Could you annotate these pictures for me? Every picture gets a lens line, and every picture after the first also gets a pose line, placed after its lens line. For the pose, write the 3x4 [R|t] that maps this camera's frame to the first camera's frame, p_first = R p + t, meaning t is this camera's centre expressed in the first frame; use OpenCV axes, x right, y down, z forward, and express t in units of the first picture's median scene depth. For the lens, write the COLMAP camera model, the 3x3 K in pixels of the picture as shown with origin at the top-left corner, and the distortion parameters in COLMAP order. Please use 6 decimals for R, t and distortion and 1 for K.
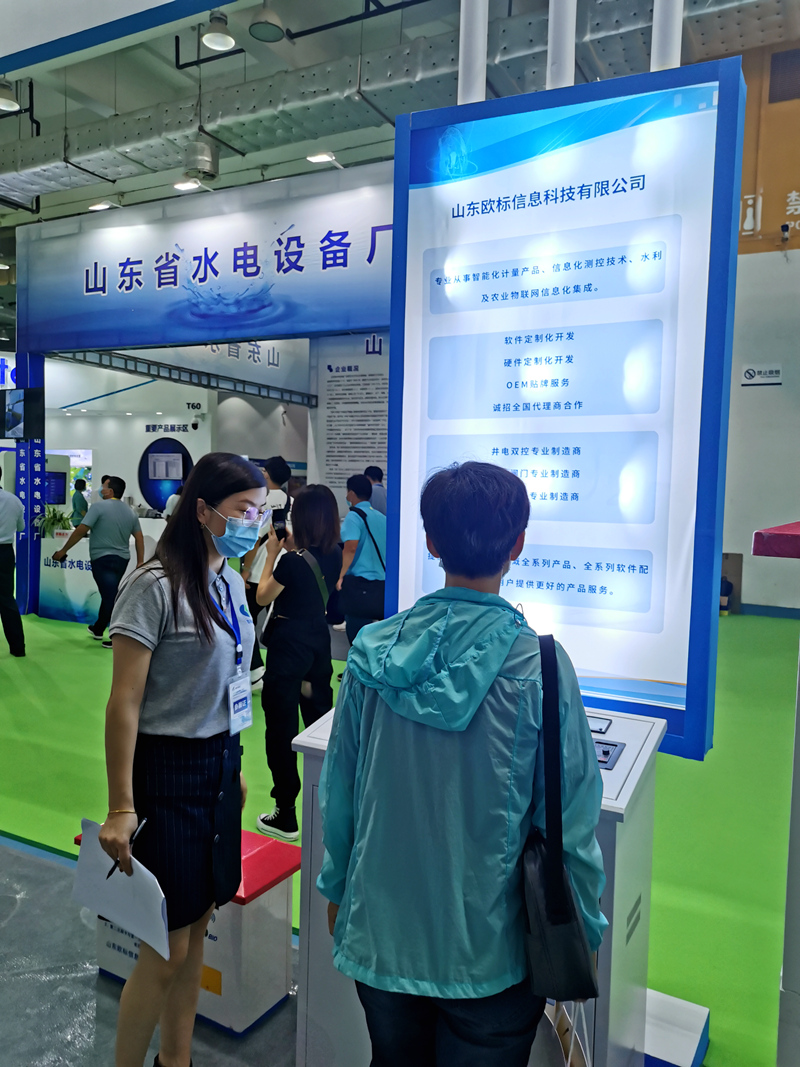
lens RADIAL K [[838.9, 0, 399.0], [0, 838.9, 538.6], [0, 0, 1]] dist [0.034566, -0.002502]
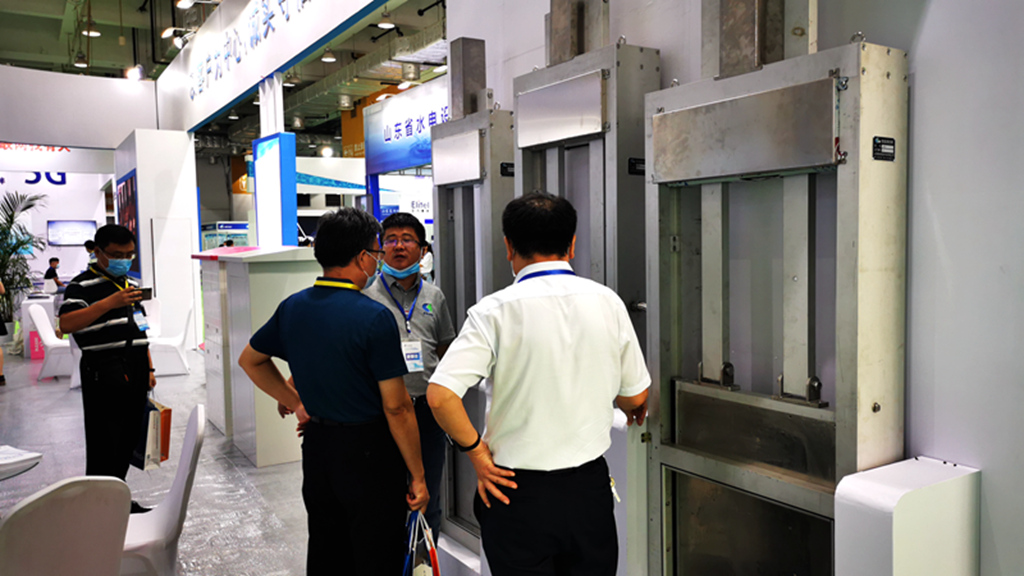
lens RADIAL K [[778.4, 0, 510.0], [0, 778.4, 281.3], [0, 0, 1]] dist [0.040714, -0.001198]
pose [[0.865550, -0.015468, -0.500584, 0.793334], [0.013084, 0.999880, -0.008273, 0.038358], [0.500652, 0.000611, 0.865649, -0.384354]]
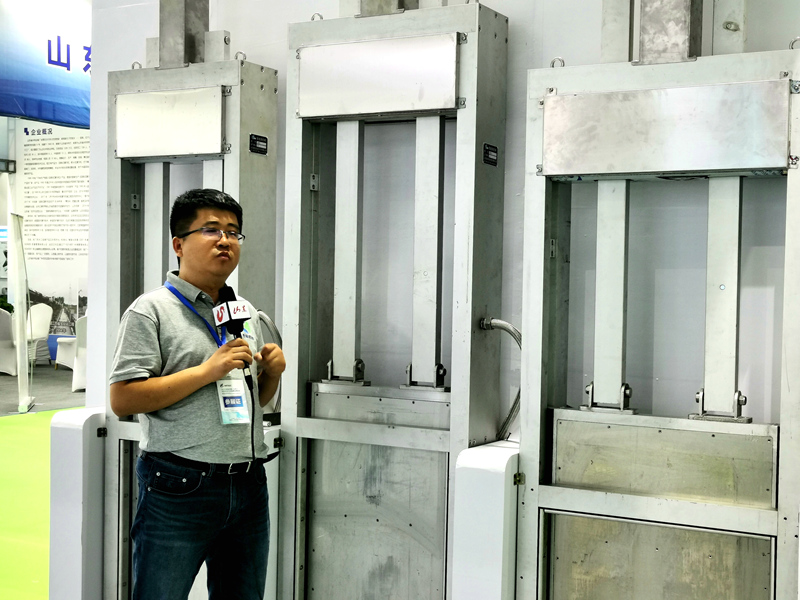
lens RADIAL K [[1152.7, 0, 400.4], [0, 1152.7, 301.4], [0, 0, 1]] dist [0.031512, 0.000000]
pose [[0.999521, -0.008172, -0.029846, 0.662376], [0.007243, 0.999490, -0.031093, 0.050858], [0.030085, 0.030862, 0.999071, -0.469441]]
